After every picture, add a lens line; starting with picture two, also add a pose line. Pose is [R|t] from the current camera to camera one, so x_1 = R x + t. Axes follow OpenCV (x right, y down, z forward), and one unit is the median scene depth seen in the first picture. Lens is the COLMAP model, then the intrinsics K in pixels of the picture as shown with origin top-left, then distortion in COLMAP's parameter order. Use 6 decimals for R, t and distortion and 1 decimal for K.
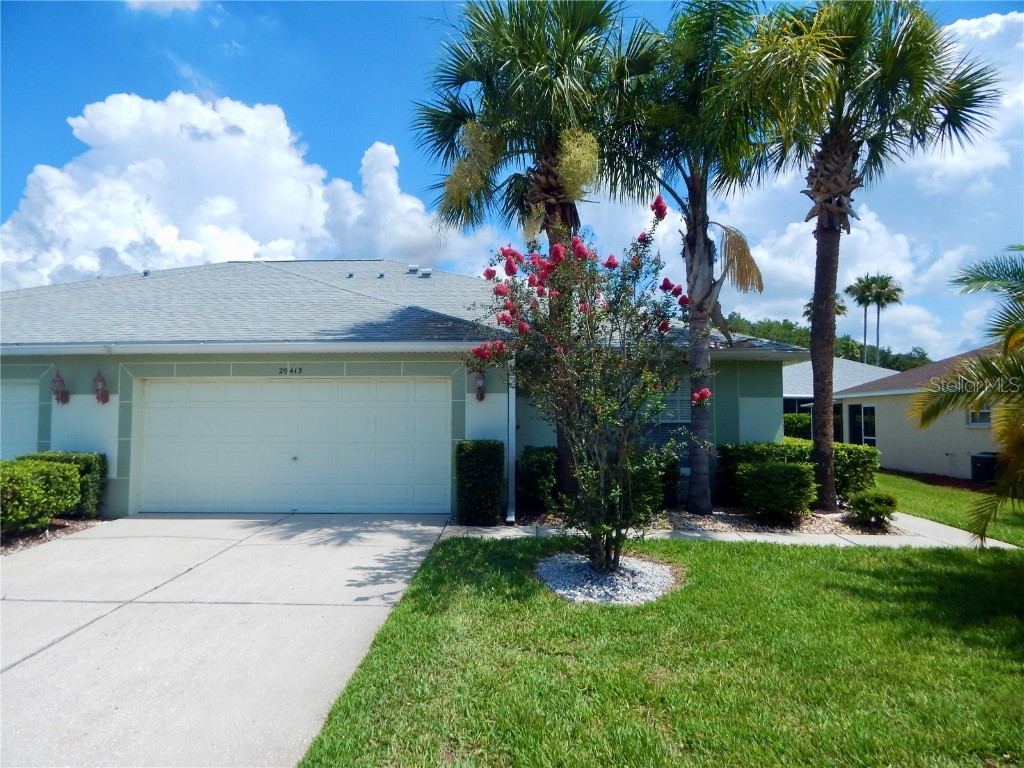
lens RADIAL K [[680.1, 0, 515.4], [0, 680.1, 381.3], [0, 0, 1]] dist [-0.003974, -0.001794]
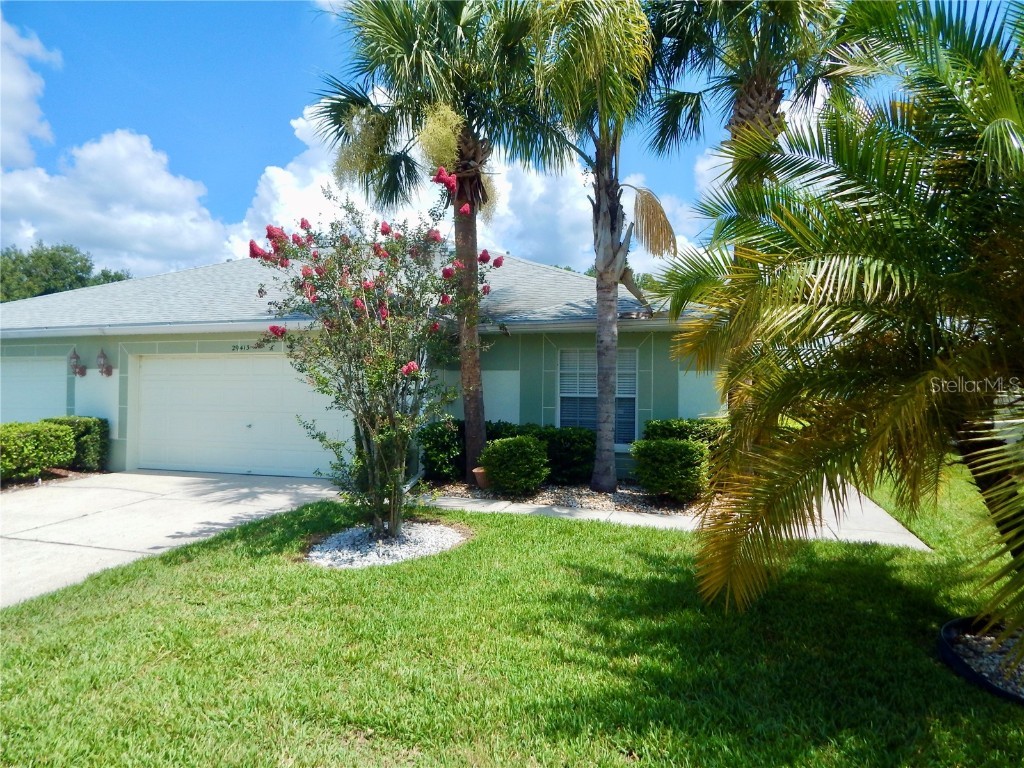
lens RADIAL K [[680.1, 0, 517.4], [0, 680.1, 384.2], [0, 0, 1]] dist [-0.003974, -0.001794]
pose [[0.963802, 0.004098, -0.266588, 0.409217], [0.007709, 0.999035, 0.043230, 0.000336], [0.266508, -0.043720, 0.962841, 0.042056]]
